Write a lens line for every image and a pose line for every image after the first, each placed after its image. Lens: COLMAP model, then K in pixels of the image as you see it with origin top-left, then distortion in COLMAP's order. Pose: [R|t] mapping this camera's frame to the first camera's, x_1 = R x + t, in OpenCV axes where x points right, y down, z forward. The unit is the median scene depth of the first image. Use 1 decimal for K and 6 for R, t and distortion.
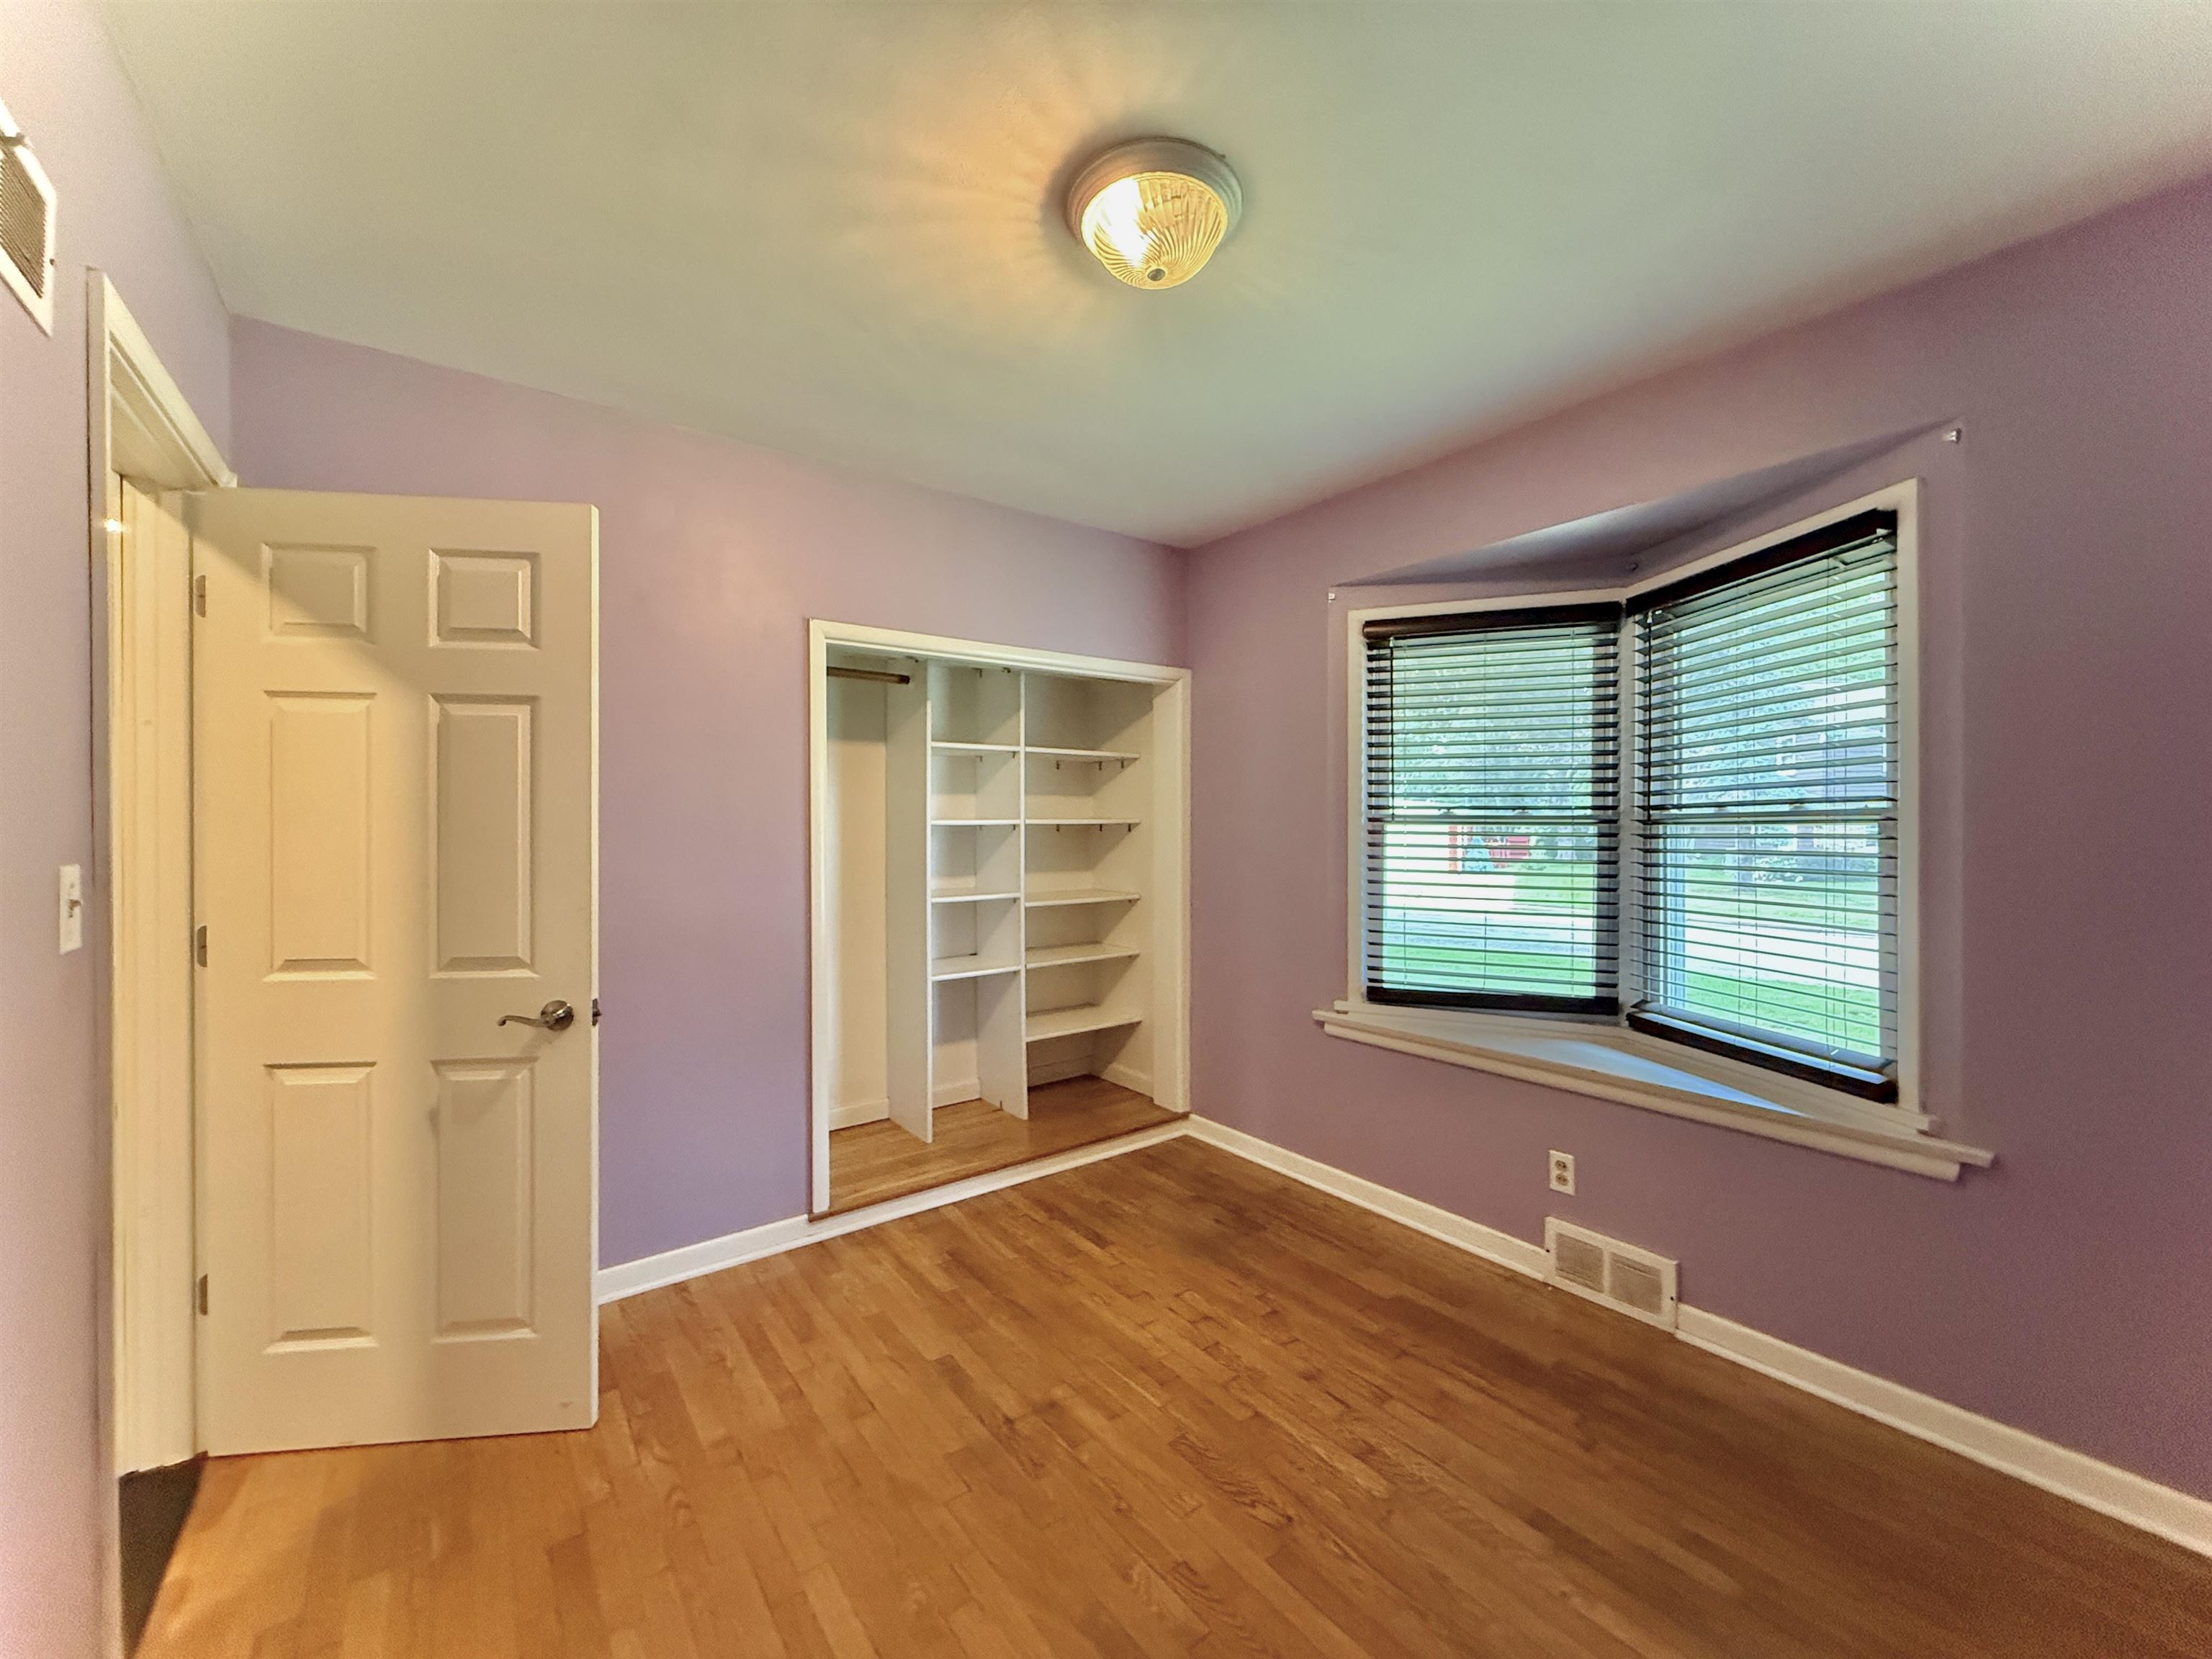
lens RADIAL K [[879.1, 0, 1106.0], [0, 879.1, 829.5], [0, 0, 1]] dist [-0.000263, -0.000018]
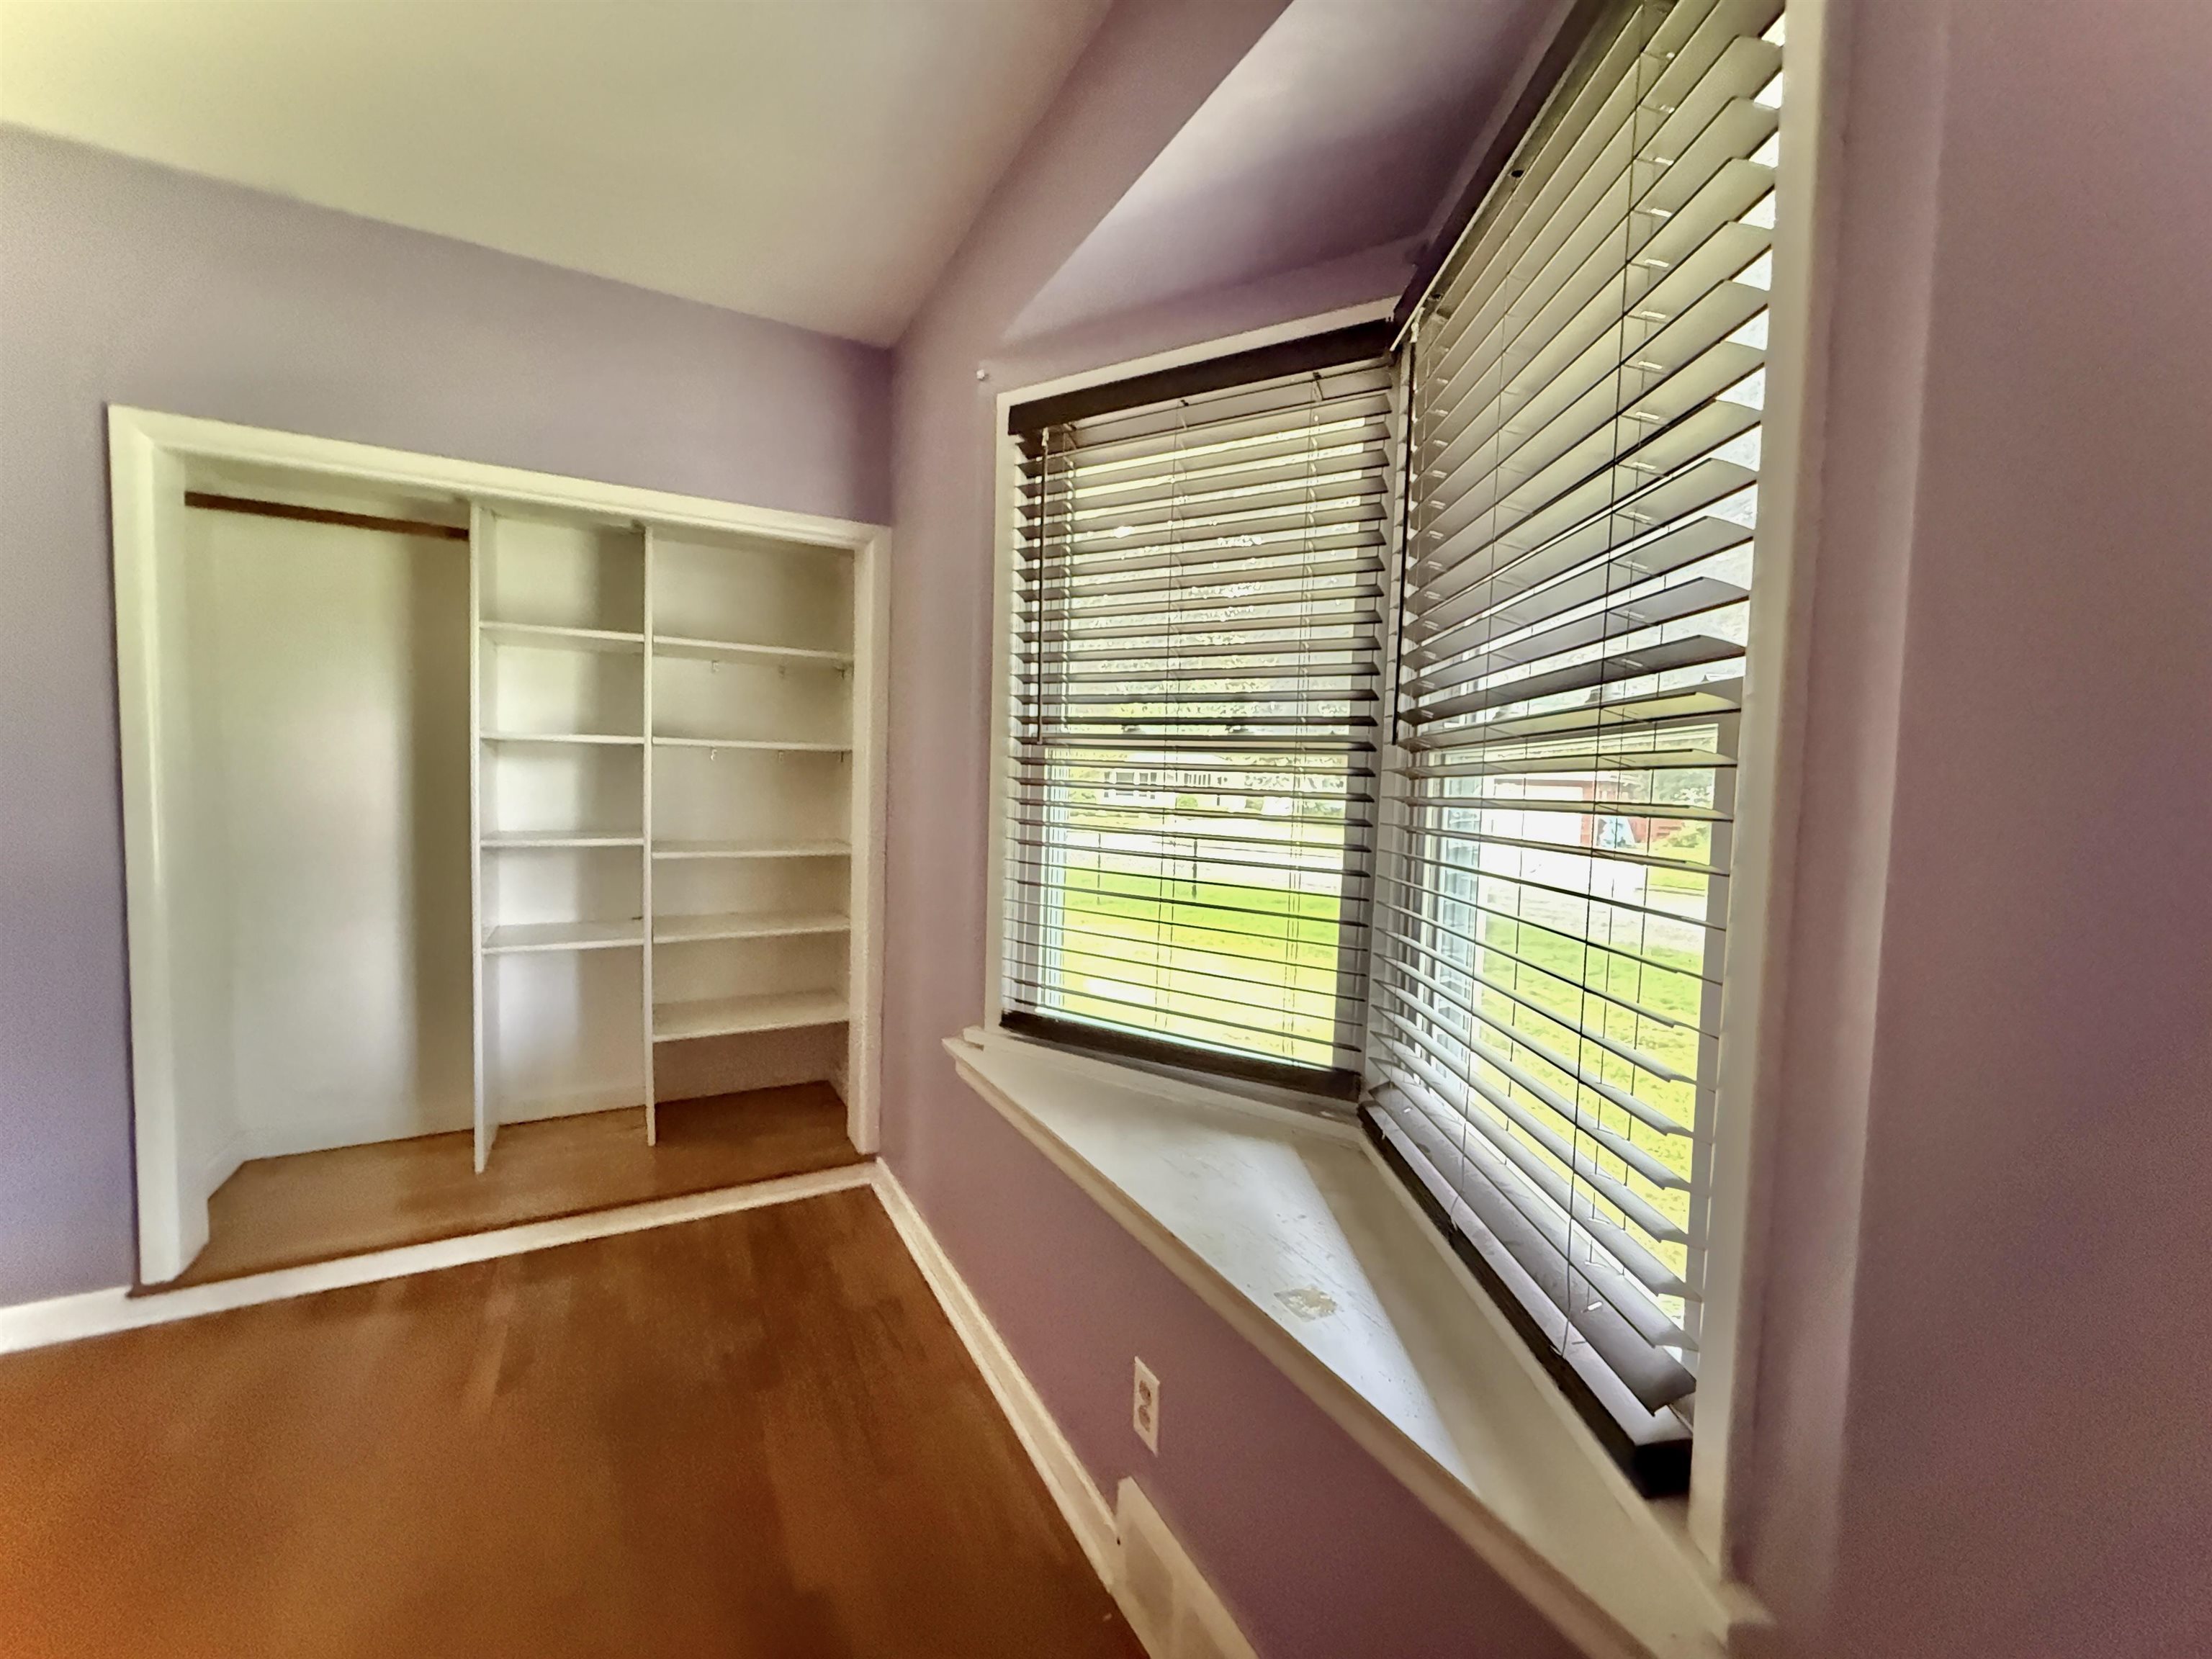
lens RADIAL K [[879.1, 0, 1106.0], [0, 879.1, 829.5], [0, 0, 1]] dist [-0.000263, -0.000018]
pose [[0.984808, 0.035607, -0.169957, 0.464356], [-0.025950, 0.997938, 0.058710, 0.012792], [0.171697, -0.053408, 0.983701, 0.405302]]
